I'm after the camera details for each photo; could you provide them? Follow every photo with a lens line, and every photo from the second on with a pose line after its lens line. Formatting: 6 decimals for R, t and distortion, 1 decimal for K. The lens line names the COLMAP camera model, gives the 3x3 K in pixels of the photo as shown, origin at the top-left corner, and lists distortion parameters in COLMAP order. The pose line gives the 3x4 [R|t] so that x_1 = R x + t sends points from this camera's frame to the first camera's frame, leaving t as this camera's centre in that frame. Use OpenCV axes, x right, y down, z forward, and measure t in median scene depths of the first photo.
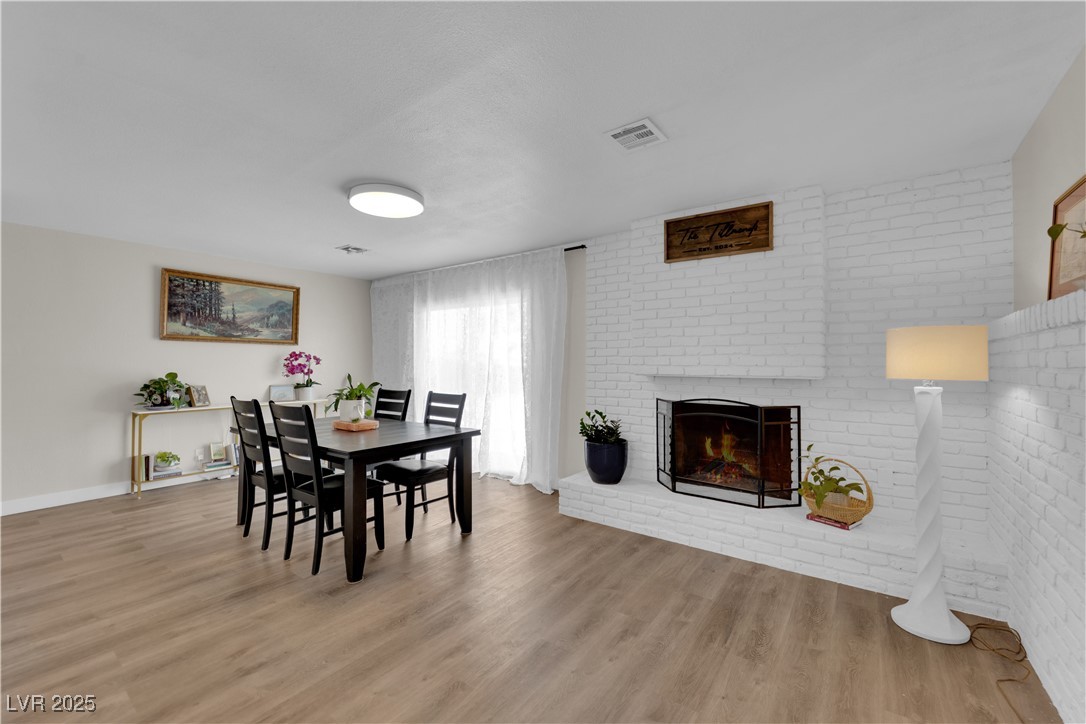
lens RADIAL K [[440.1, 0, 547.2], [0, 440.1, 356.4], [0, 0, 1]] dist [-0.007511, -0.005231]
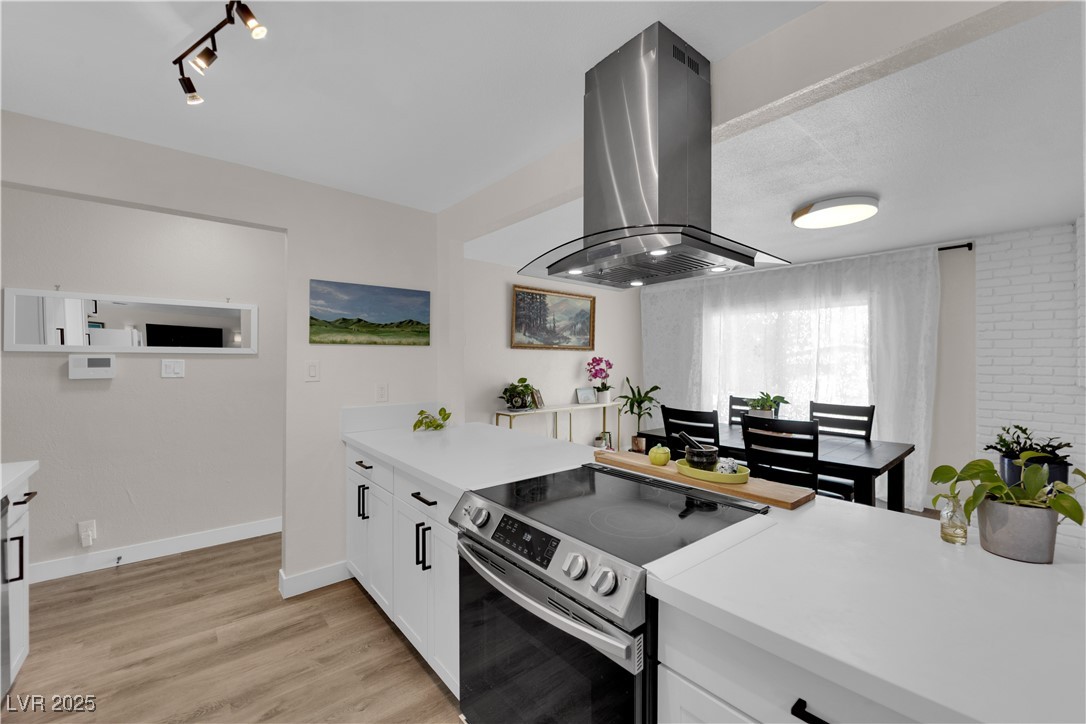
lens RADIAL K [[440.1, 0, 547.2], [0, 440.1, 356.4], [0, 0, 1]] dist [-0.007511, -0.005231]
pose [[0.972600, -0.001507, -0.232478, -0.624609], [0.004103, 0.999935, 0.010683, -0.034672], [0.232447, -0.011344, 0.972543, -0.094135]]
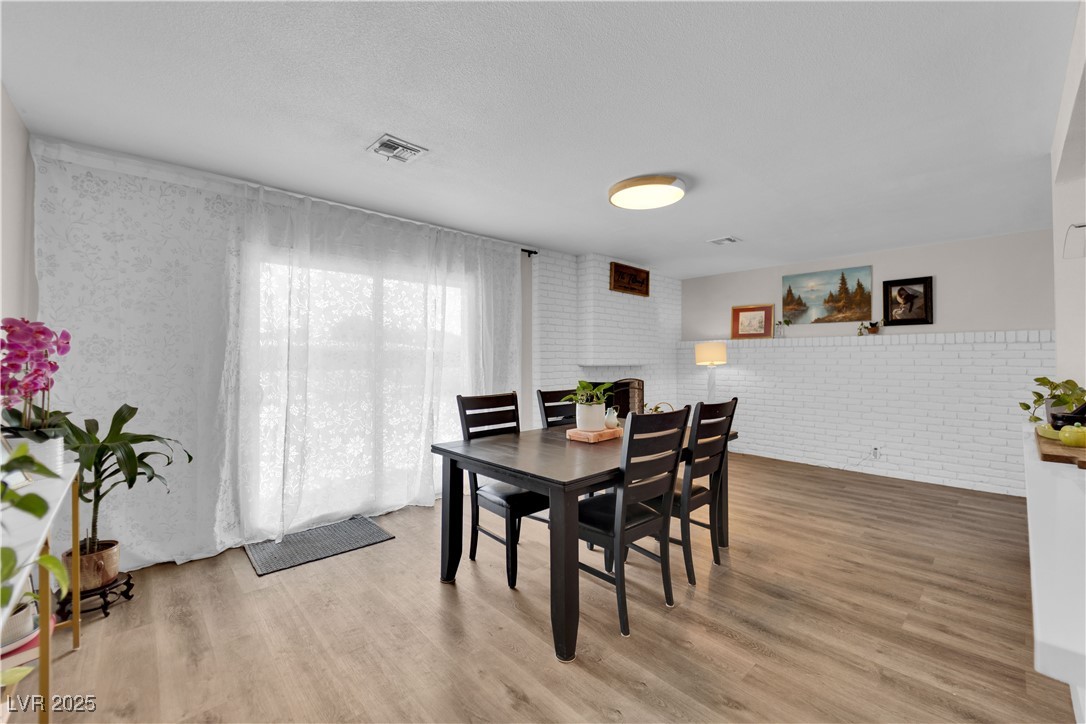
lens RADIAL K [[440.1, 0, 547.2], [0, 440.1, 356.4], [0, 0, 1]] dist [-0.007511, -0.005231]
pose [[0.188054, 0.000706, 0.982158, -1.121663], [-0.014266, 0.999896, 0.002013, 0.011833], [-0.982055, -0.014390, 0.188045, 0.840585]]
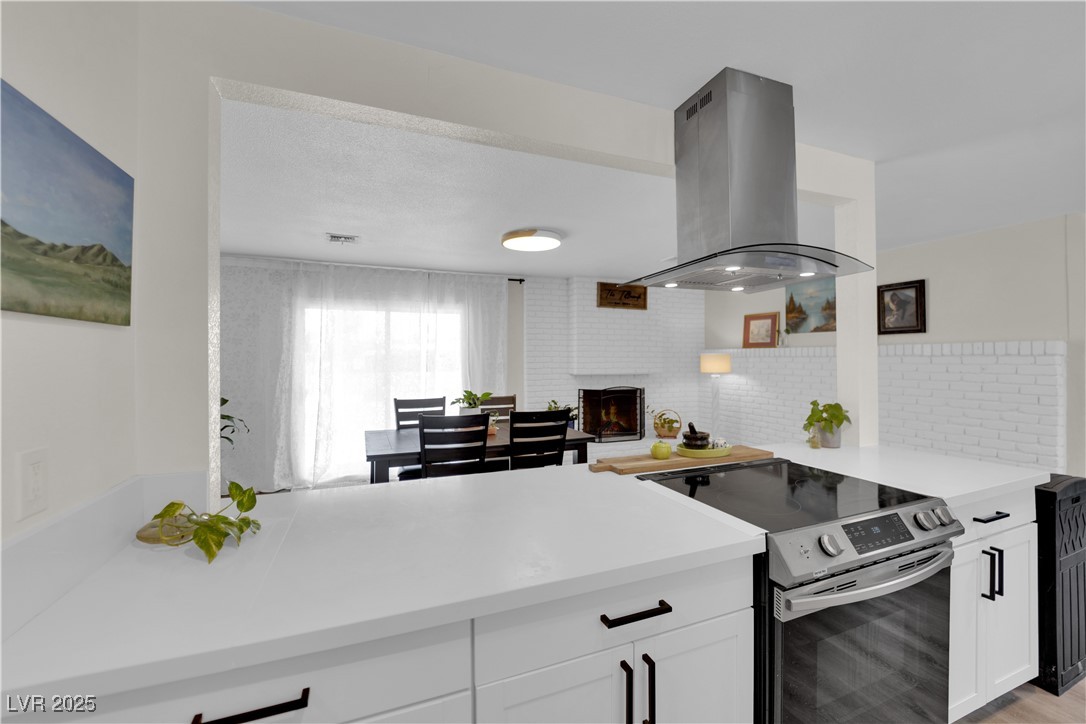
lens RADIAL K [[440.0, 0, 546.4], [0, 440.0, 355.9], [0, 0, 1]] dist [-0.013285, -0.001175]
pose [[0.527074, 0.000429, 0.849819, -1.132175], [-0.009251, 0.999944, 0.005233, -0.030716], [-0.849769, -0.010620, 0.527048, 0.257057]]
